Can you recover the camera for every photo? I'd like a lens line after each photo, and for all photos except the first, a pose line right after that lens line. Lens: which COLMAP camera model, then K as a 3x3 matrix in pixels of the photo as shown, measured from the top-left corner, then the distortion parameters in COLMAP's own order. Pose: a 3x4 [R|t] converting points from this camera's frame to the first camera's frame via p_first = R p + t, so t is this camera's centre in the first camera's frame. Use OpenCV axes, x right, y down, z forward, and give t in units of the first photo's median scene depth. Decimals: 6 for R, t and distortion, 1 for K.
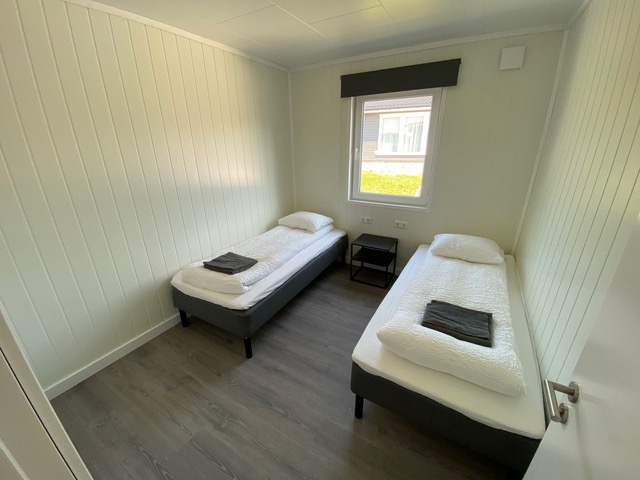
lens RADIAL K [[257.8, 0, 320.0], [0, 257.8, 240.0], [0, 0, 1]] dist [0.012699, -0.016301]
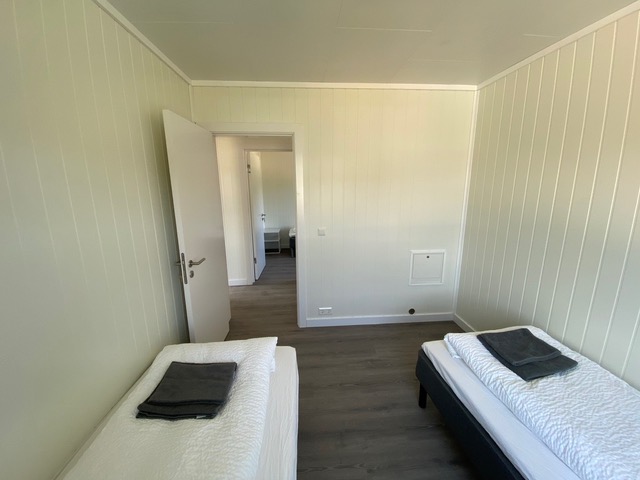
lens RADIAL K [[257.8, 0, 320.0], [0, 257.8, 240.0], [0, 0, 1]] dist [0.012699, -0.016301]
pose [[-0.824756, 0.139172, -0.548095, 0.519636], [-0.184080, 0.850376, 0.492925, -0.501419], [0.534688, 0.507436, -0.675734, 1.358029]]
